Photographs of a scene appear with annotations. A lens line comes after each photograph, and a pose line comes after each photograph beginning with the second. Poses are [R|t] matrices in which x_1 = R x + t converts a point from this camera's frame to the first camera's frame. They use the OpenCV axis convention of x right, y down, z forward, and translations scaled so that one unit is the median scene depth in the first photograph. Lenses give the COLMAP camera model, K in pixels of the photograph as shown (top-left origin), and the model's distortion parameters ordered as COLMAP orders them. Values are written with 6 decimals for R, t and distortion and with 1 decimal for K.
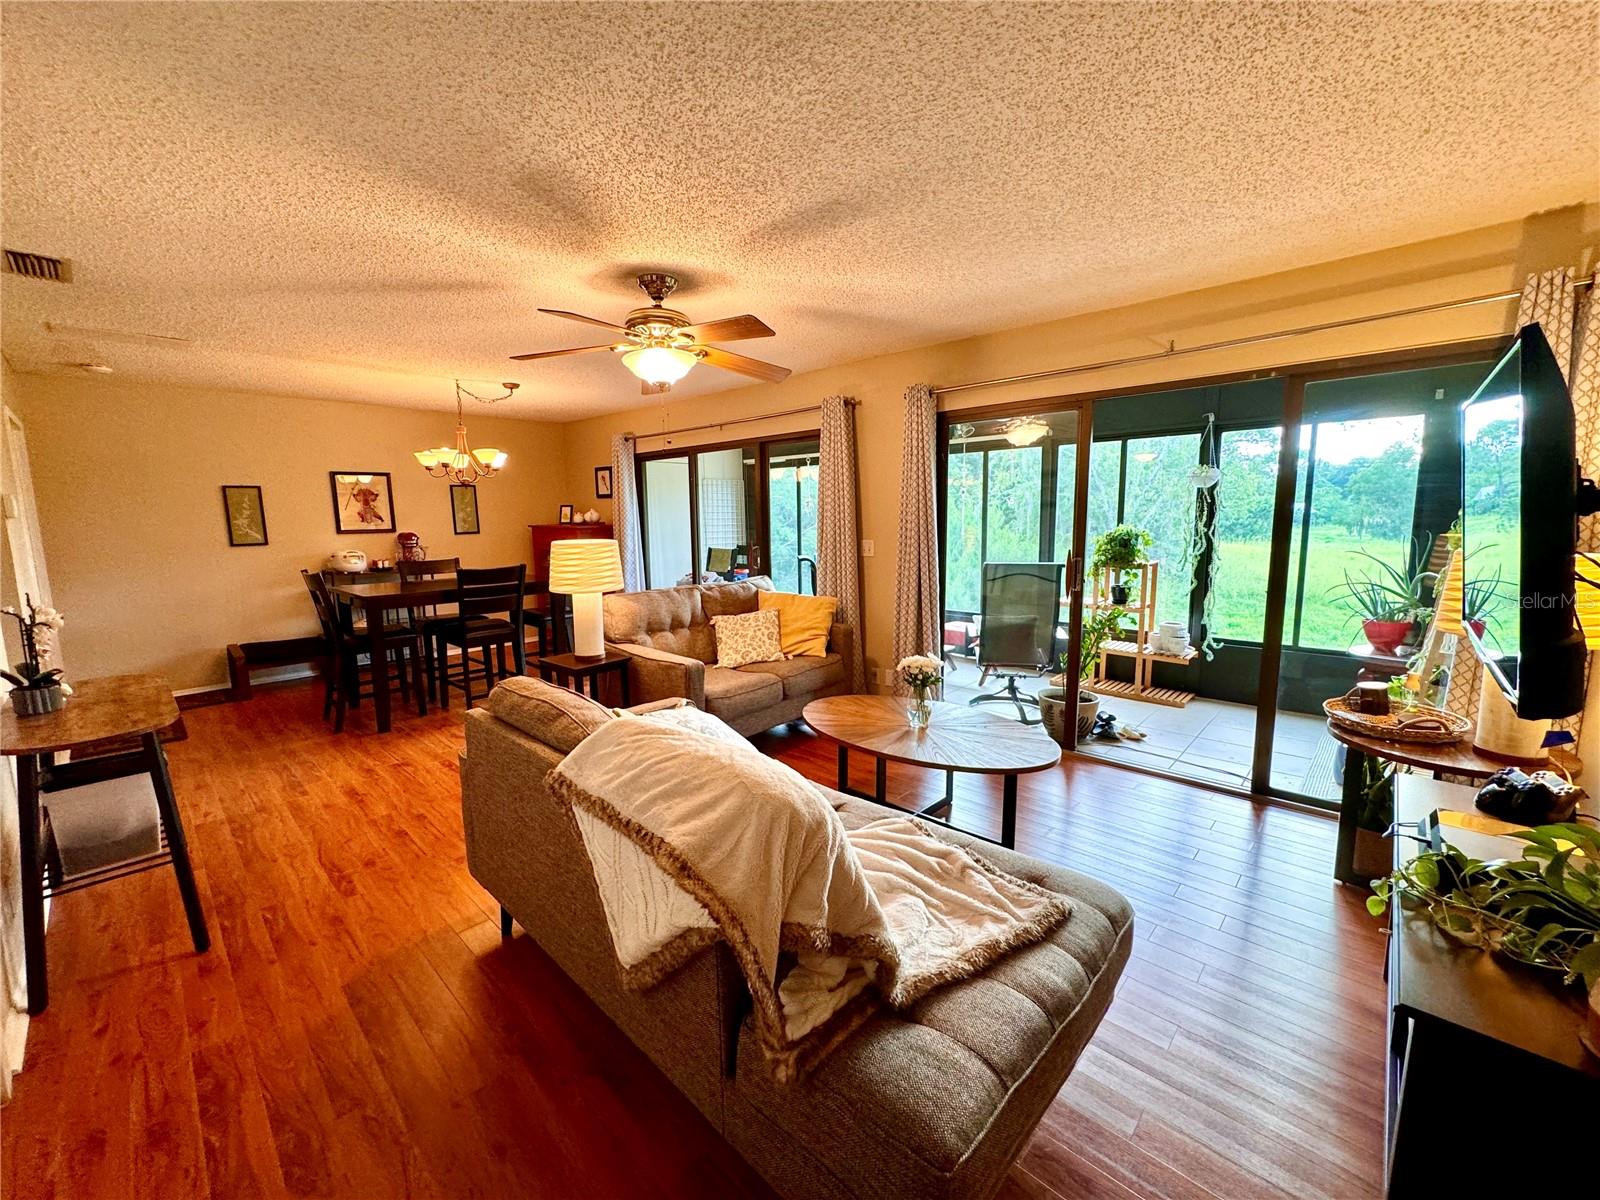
lens RADIAL K [[636.8, 0, 797.1], [0, 636.8, 599.5], [0, 0, 1]] dist [-0.000735, 0.000403]
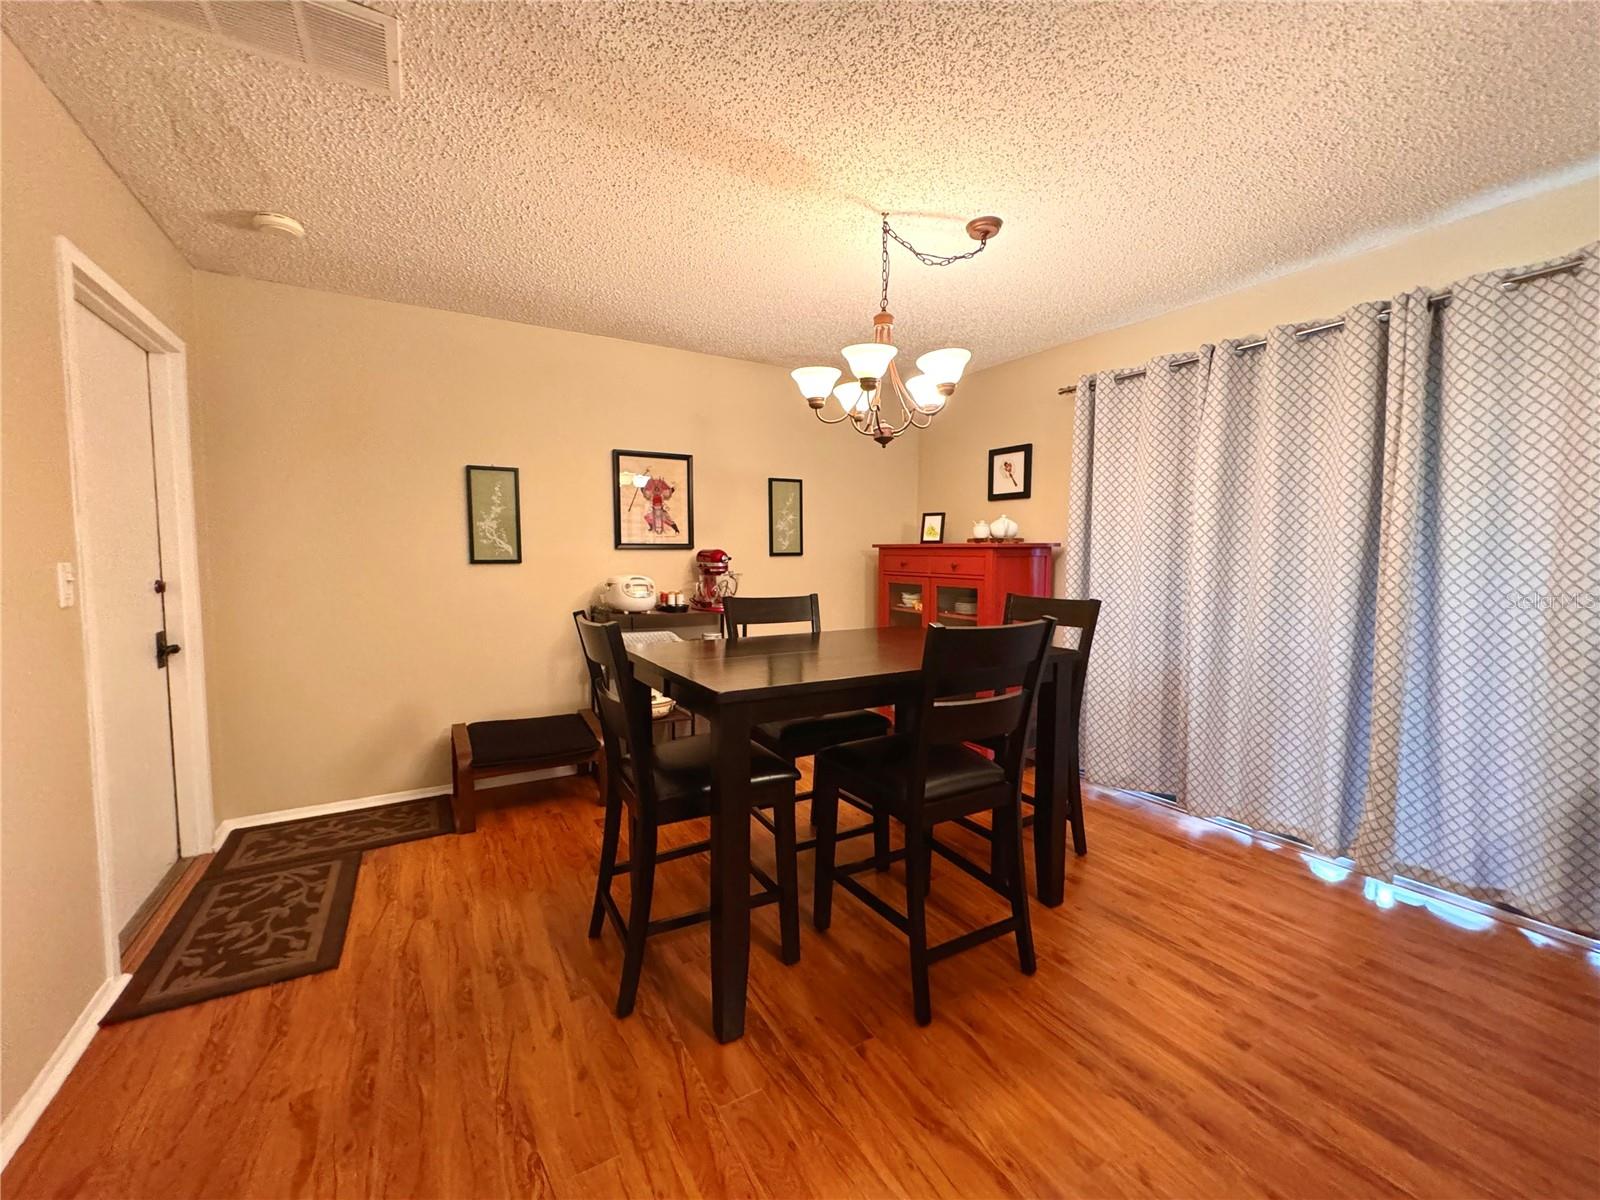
lens RADIAL K [[636.8, 0, 797.1], [0, 636.8, 600.6], [0, 0, 1]] dist [-0.000735, 0.000403]
pose [[0.958151, 0.035361, -0.284071, -0.362682], [-0.053338, 0.997017, -0.055795, -0.026408], [0.281251, 0.068612, 0.957178, 0.443470]]
